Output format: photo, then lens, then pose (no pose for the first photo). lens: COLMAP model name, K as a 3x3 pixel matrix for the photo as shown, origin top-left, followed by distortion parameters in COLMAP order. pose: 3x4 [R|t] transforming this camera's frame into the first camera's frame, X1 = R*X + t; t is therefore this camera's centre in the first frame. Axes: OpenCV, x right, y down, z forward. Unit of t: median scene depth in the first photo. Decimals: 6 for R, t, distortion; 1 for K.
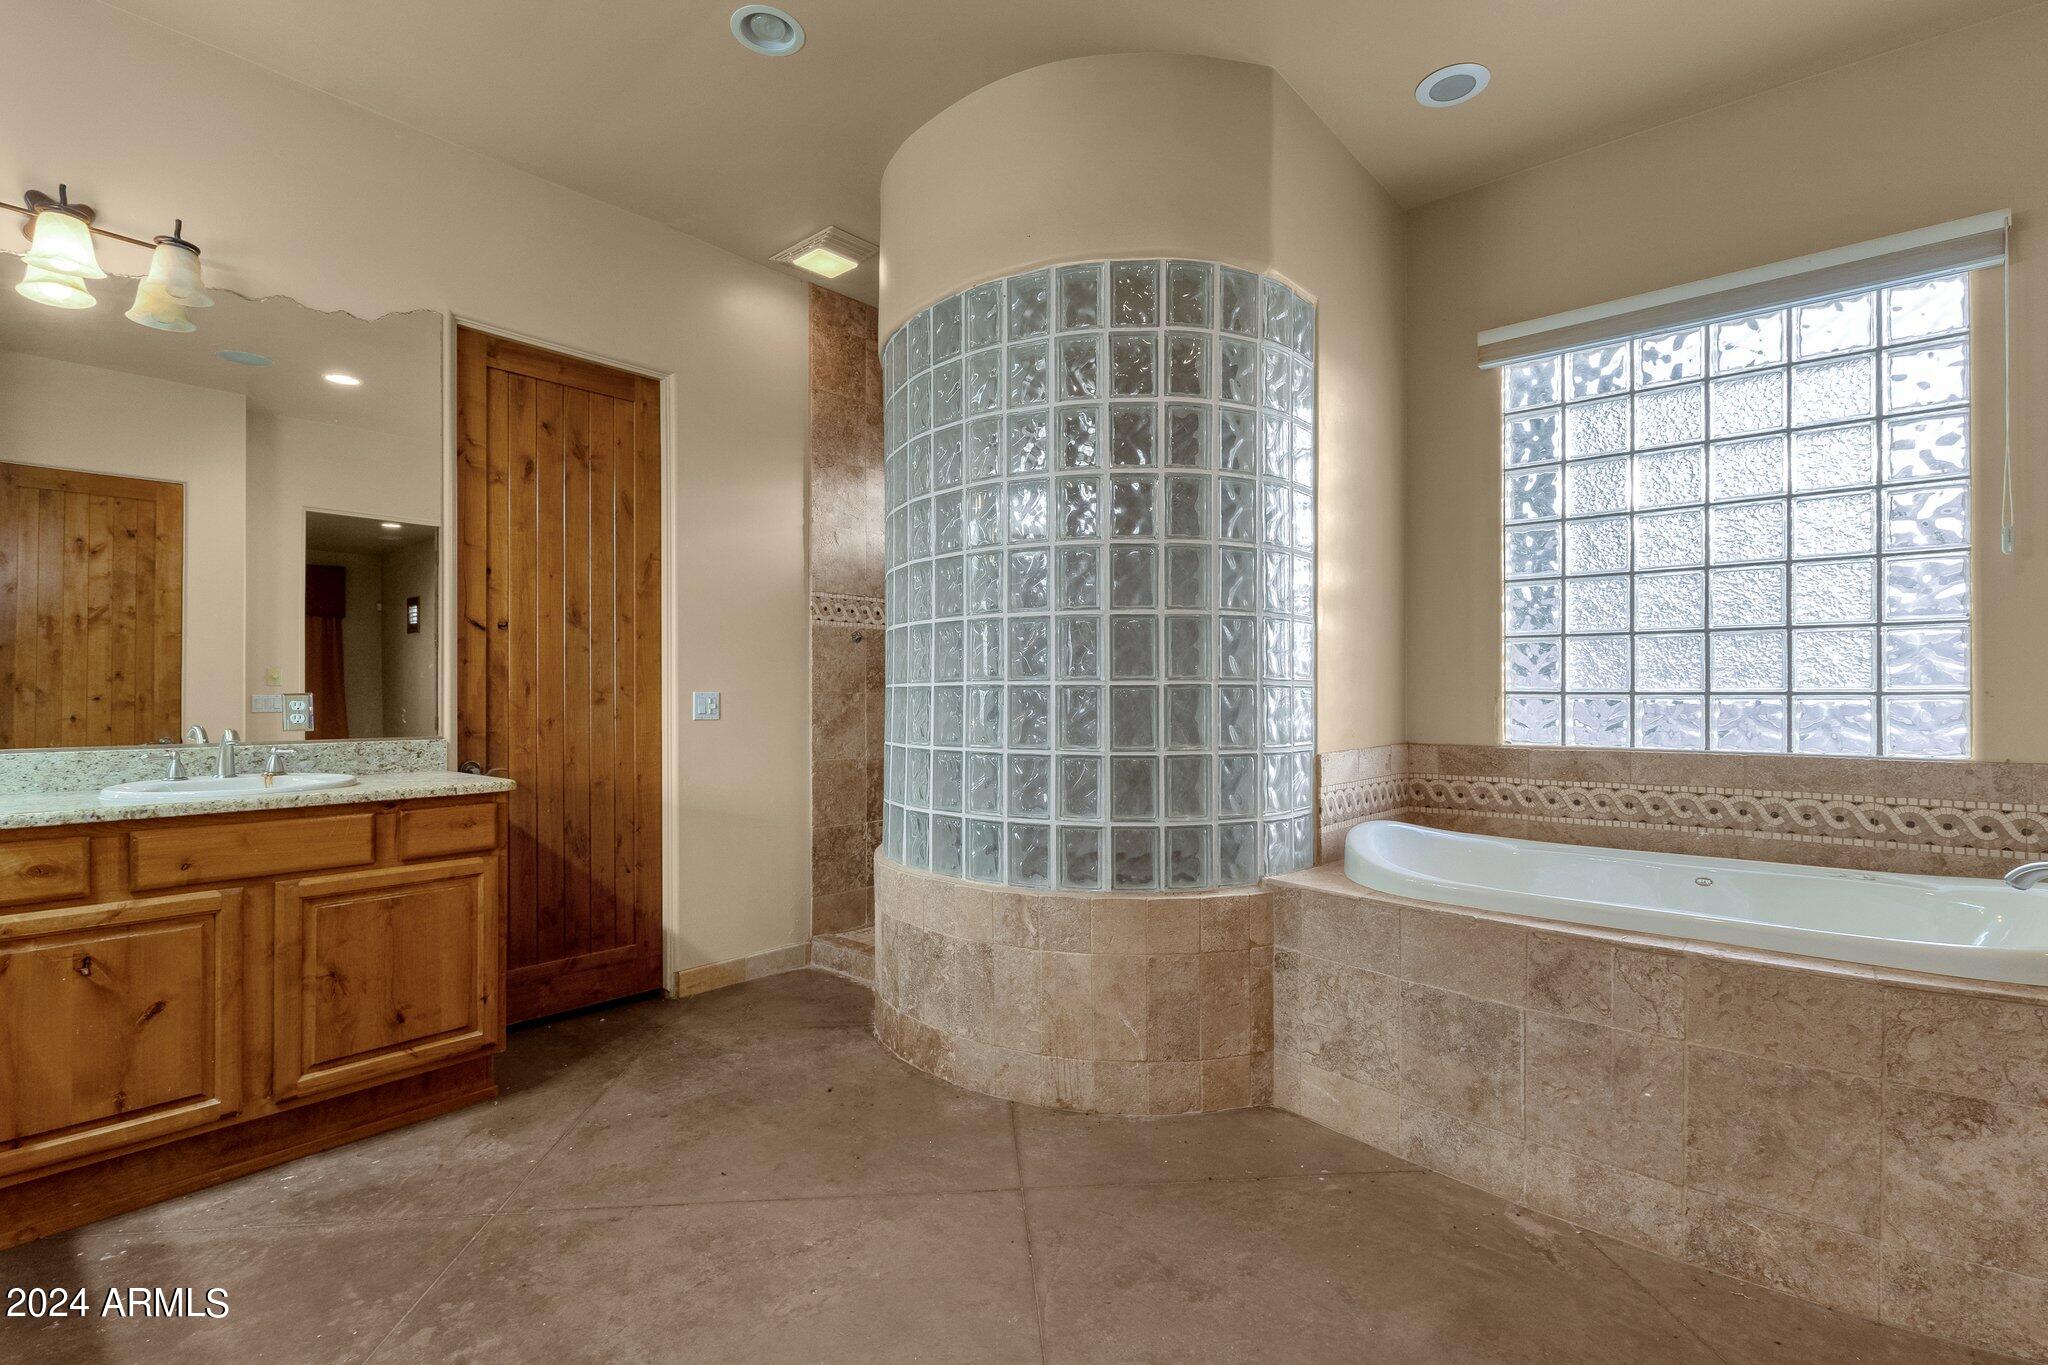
lens RADIAL K [[957.6, 0, 1033.7], [0, 957.6, 690.6], [0, 0, 1]] dist [0.001228, 0.003266]
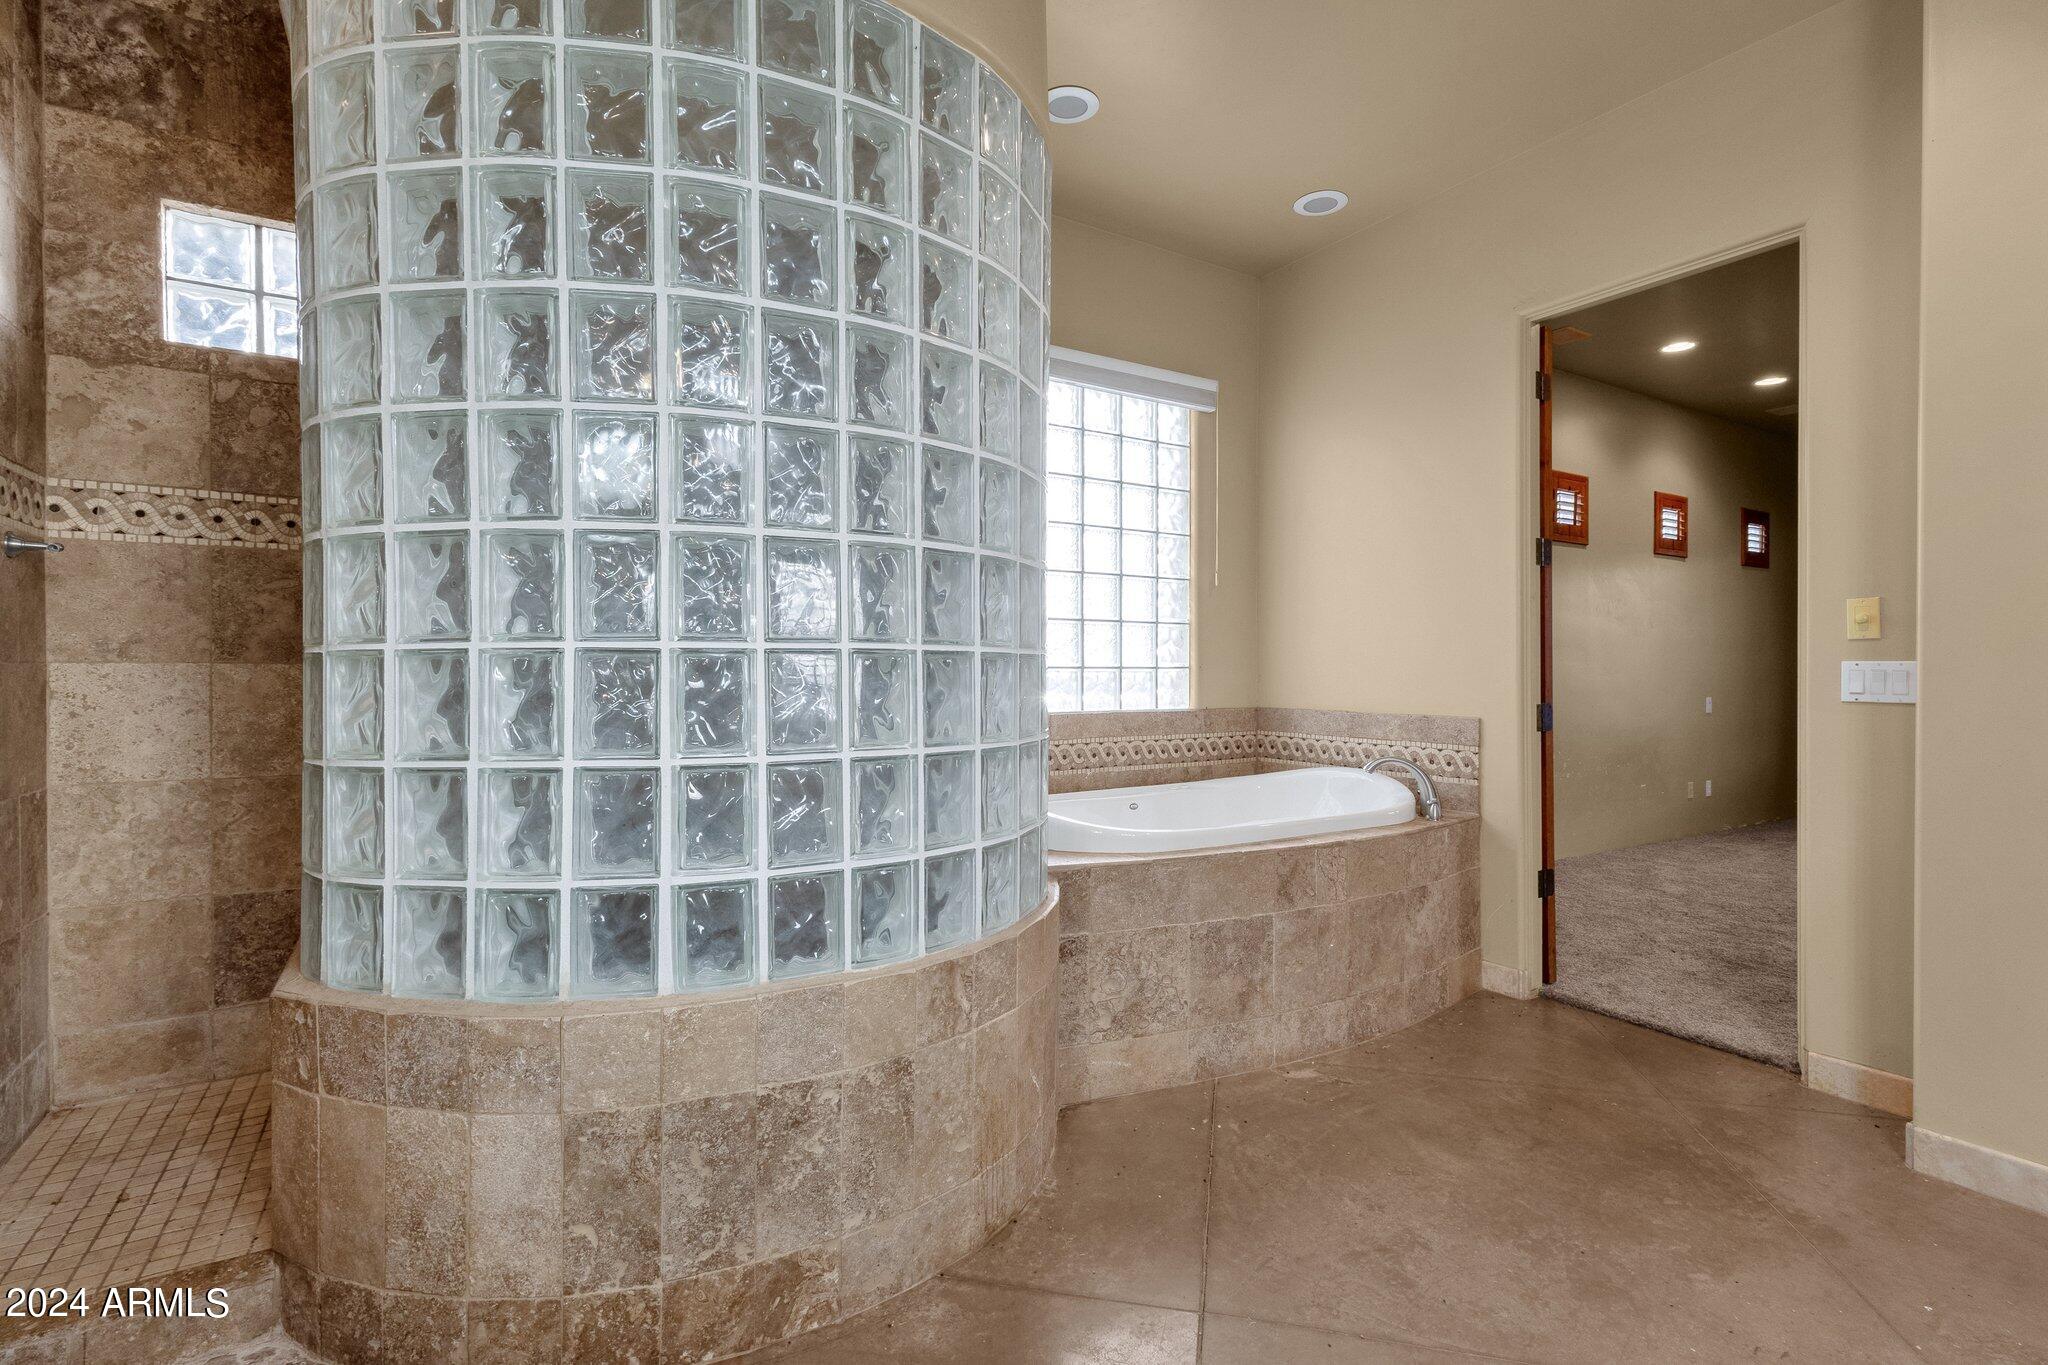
lens RADIAL K [[957.6, 0, 1031.4], [0, 957.6, 681.1], [0, 0, 1]] dist [0.001228, 0.003266]
pose [[0.292247, -0.007257, 0.956315, -0.651203], [-0.007974, 0.999918, 0.010025, 0.010285], [-0.956310, -0.010556, 0.292165, 0.765696]]
